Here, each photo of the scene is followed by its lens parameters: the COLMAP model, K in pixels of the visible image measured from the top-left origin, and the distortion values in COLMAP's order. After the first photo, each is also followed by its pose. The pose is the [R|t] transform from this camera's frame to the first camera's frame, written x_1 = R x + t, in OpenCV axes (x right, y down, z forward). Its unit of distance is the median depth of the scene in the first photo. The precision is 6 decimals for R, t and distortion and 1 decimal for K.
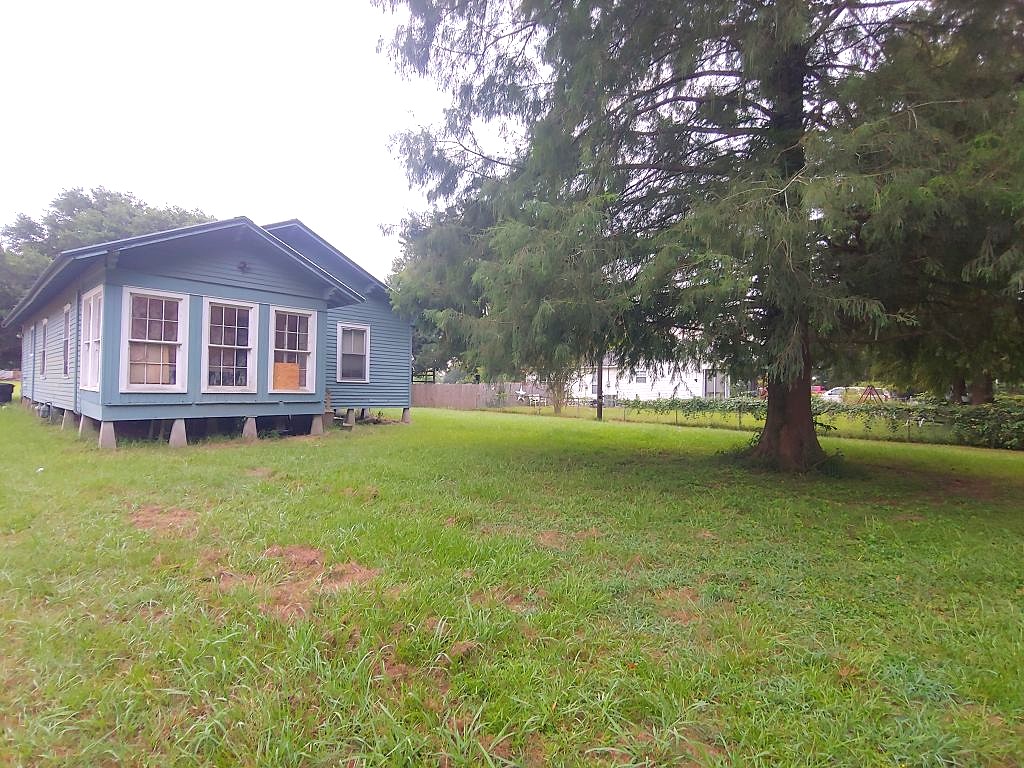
lens RADIAL K [[514.7, 0, 518.4], [0, 514.7, 380.7], [0, 0, 1]] dist [-0.016426, -0.000288]
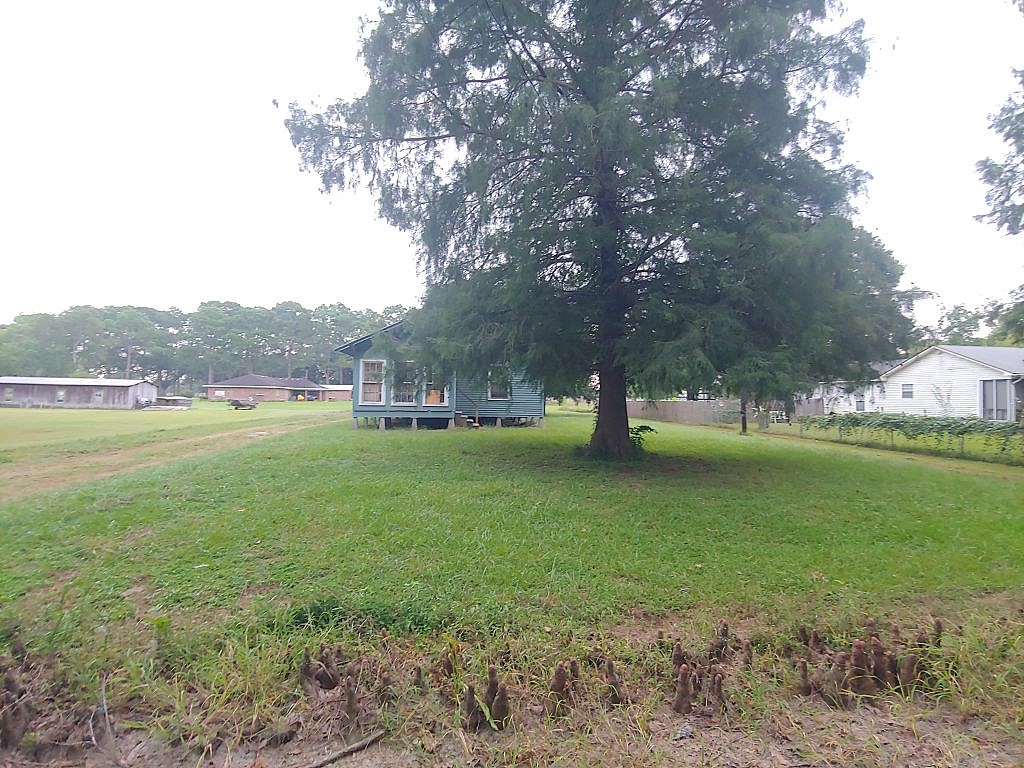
lens RADIAL K [[514.7, 0, 518.4], [0, 514.7, 380.7], [0, 0, 1]] dist [-0.016426, -0.000288]
pose [[0.744560, -0.034534, -0.666661, 1.079819], [0.010659, 0.999149, -0.039853, 0.010800], [0.667470, 0.022567, 0.744295, -0.201028]]
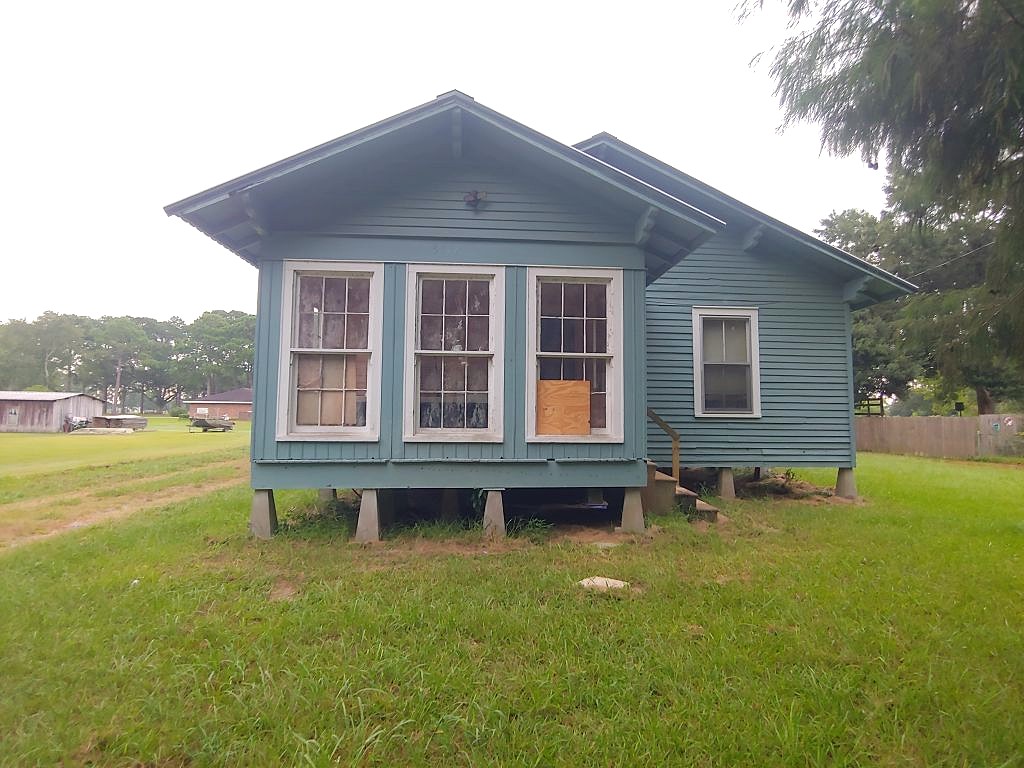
lens RADIAL K [[514.7, 0, 518.4], [0, 514.7, 380.7], [0, 0, 1]] dist [-0.016426, -0.000288]
pose [[0.718299, -0.062551, -0.692917, -0.147944], [0.016001, 0.997172, -0.073429, 0.001393], [0.695551, 0.041657, 0.717268, 0.643860]]
